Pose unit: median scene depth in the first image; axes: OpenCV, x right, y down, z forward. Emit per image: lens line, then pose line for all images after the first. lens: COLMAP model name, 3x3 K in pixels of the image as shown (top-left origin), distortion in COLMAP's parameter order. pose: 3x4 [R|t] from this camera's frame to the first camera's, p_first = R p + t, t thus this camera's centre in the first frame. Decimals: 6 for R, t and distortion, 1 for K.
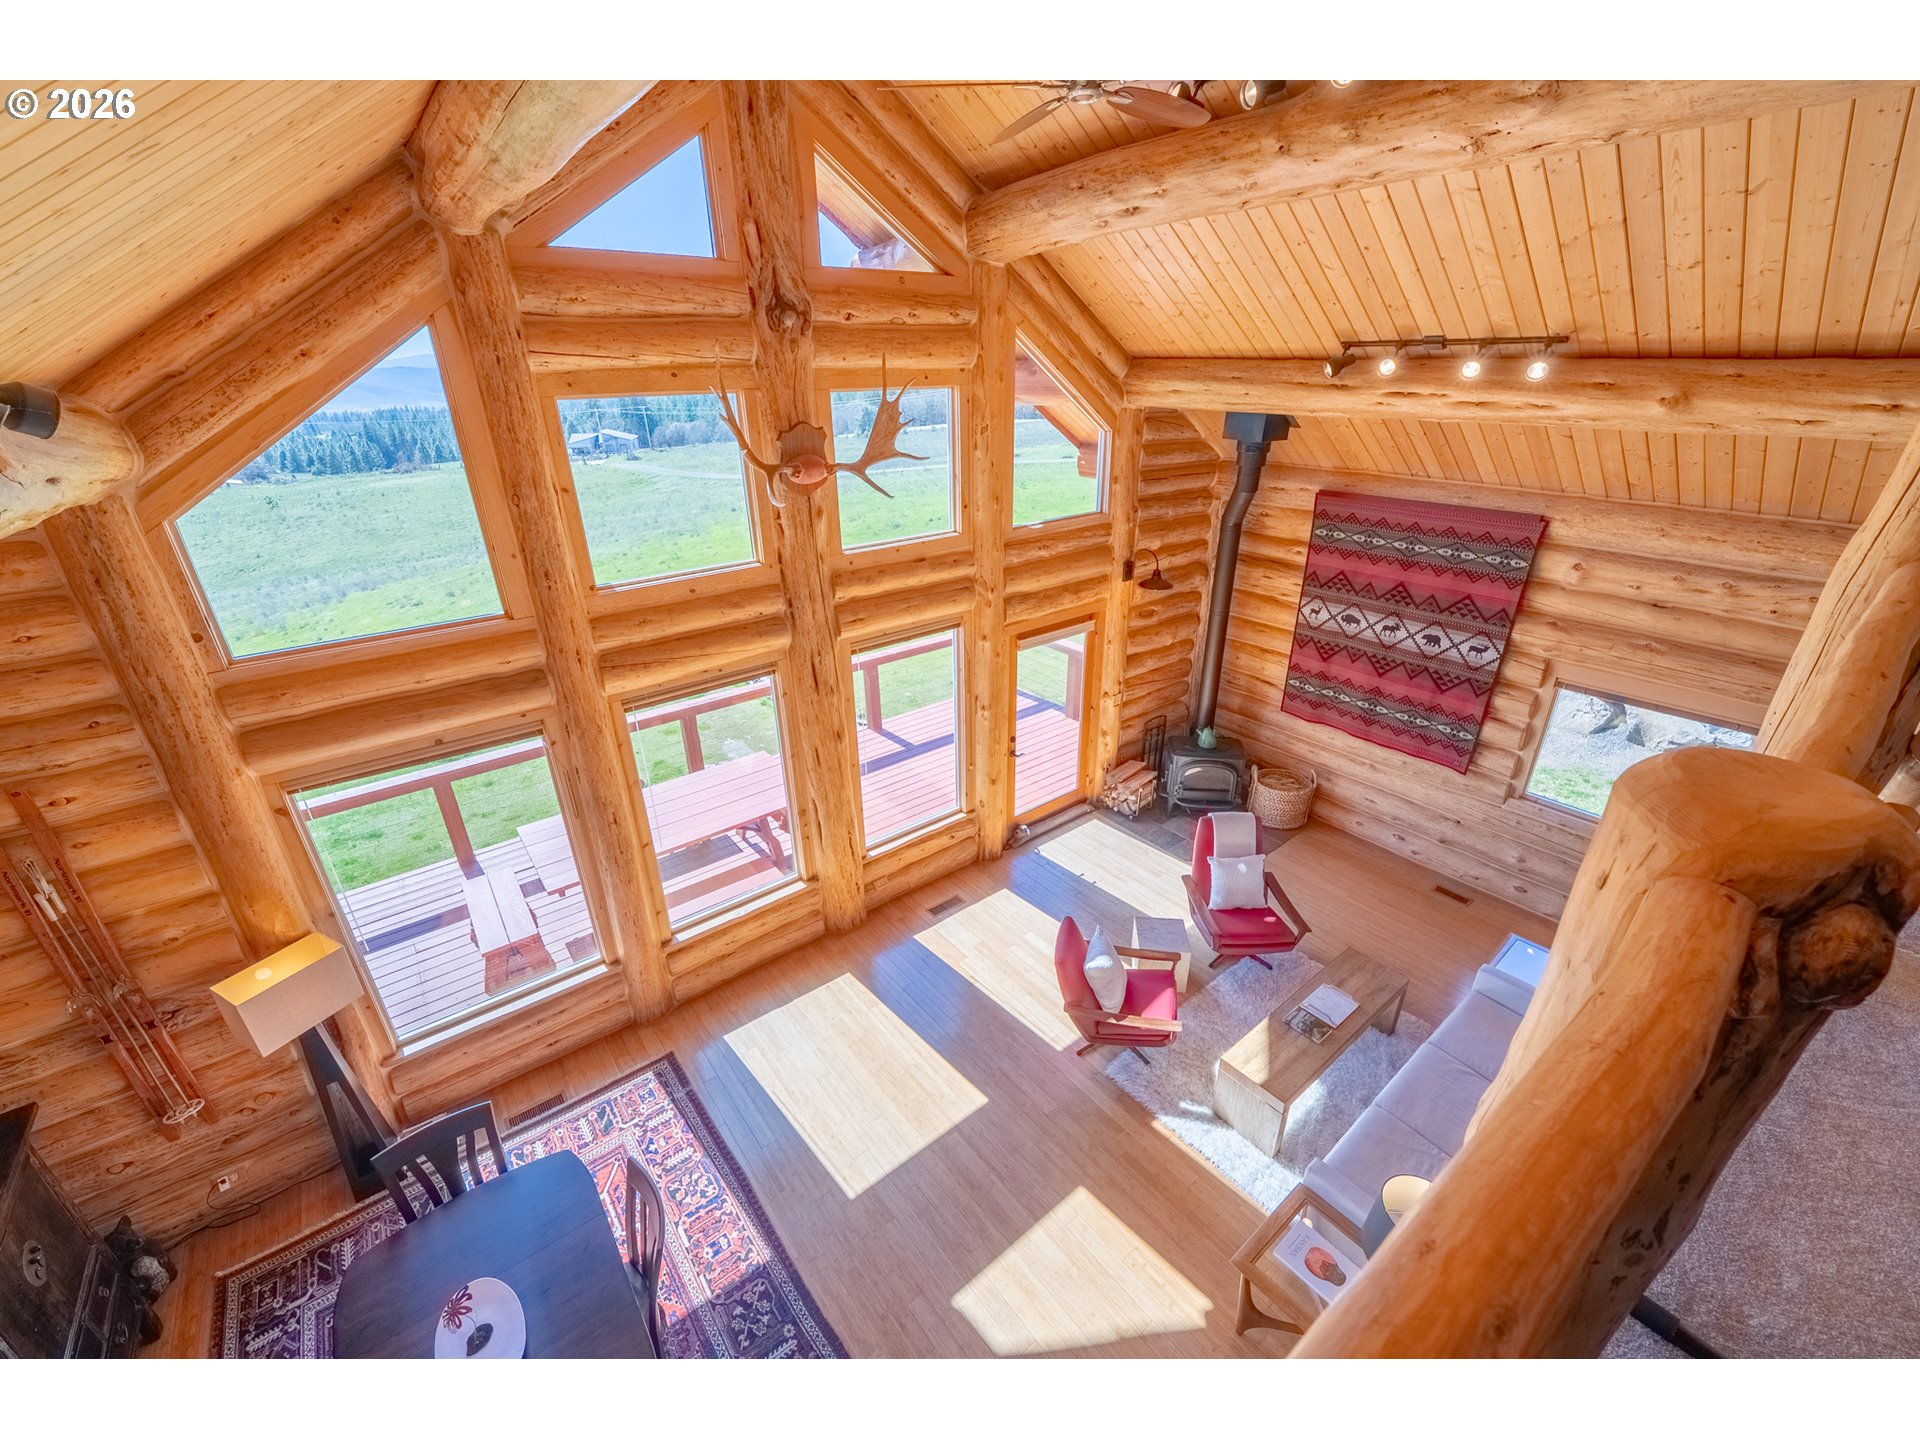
lens RADIAL K [[771.0, 0, 955.7], [0, 771.0, 723.3], [0, 0, 1]] dist [-0.002568, -0.001126]
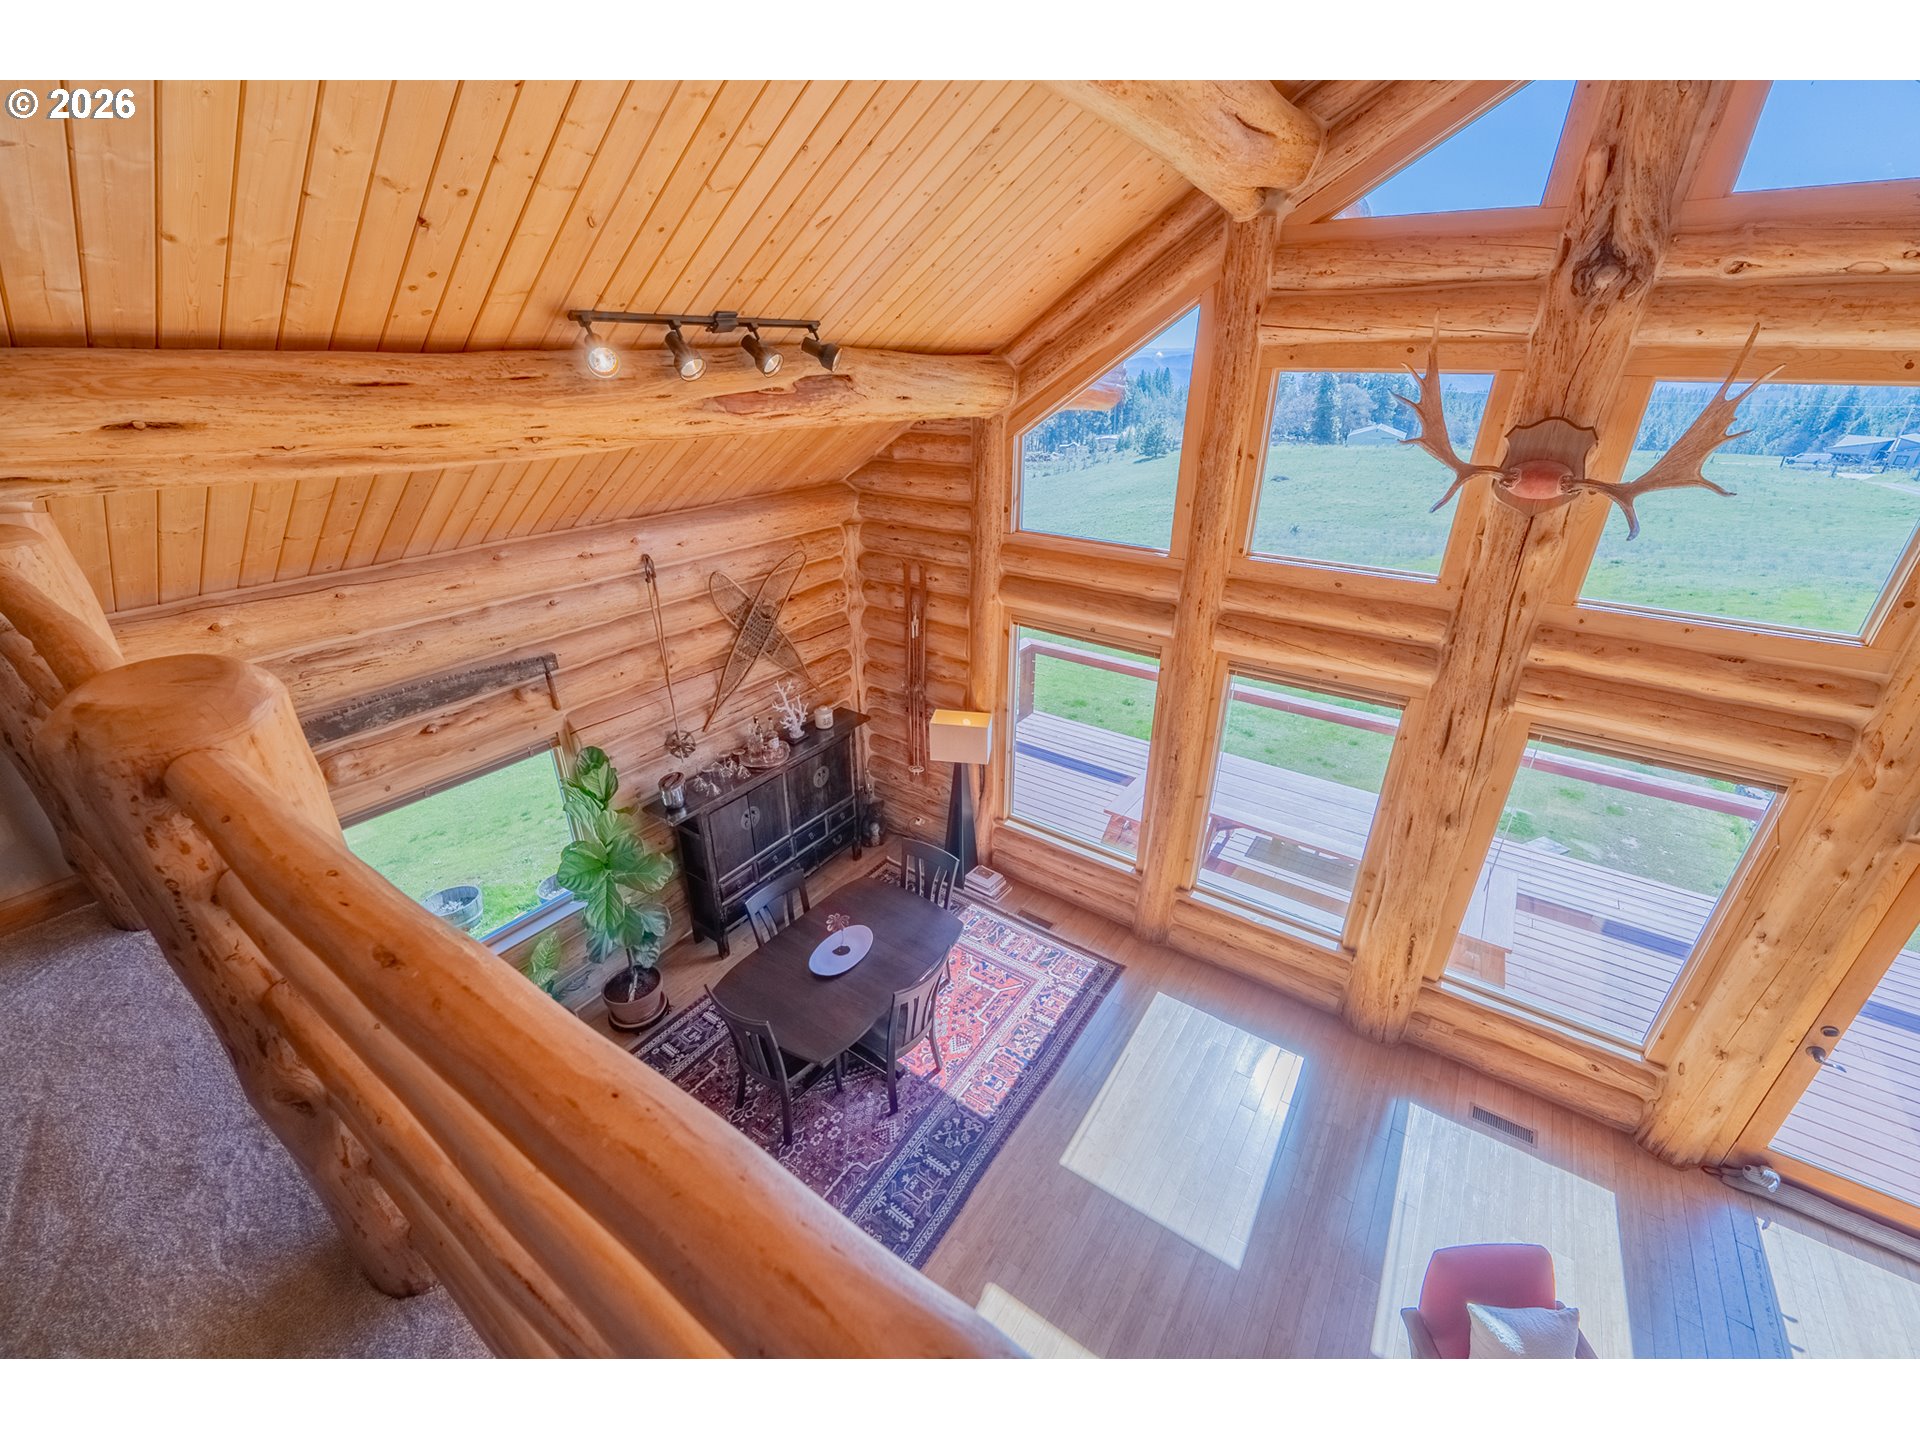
lens RADIAL K [[771.0, 0, 955.6], [0, 771.0, 721.9], [0, 0, 1]] dist [-0.002568, -0.001126]
pose [[0.293541, 0.430553, -0.853498, 0.412947], [-0.405678, 0.864552, 0.296606, -0.124947], [0.865598, 0.259179, 0.428447, 0.260827]]
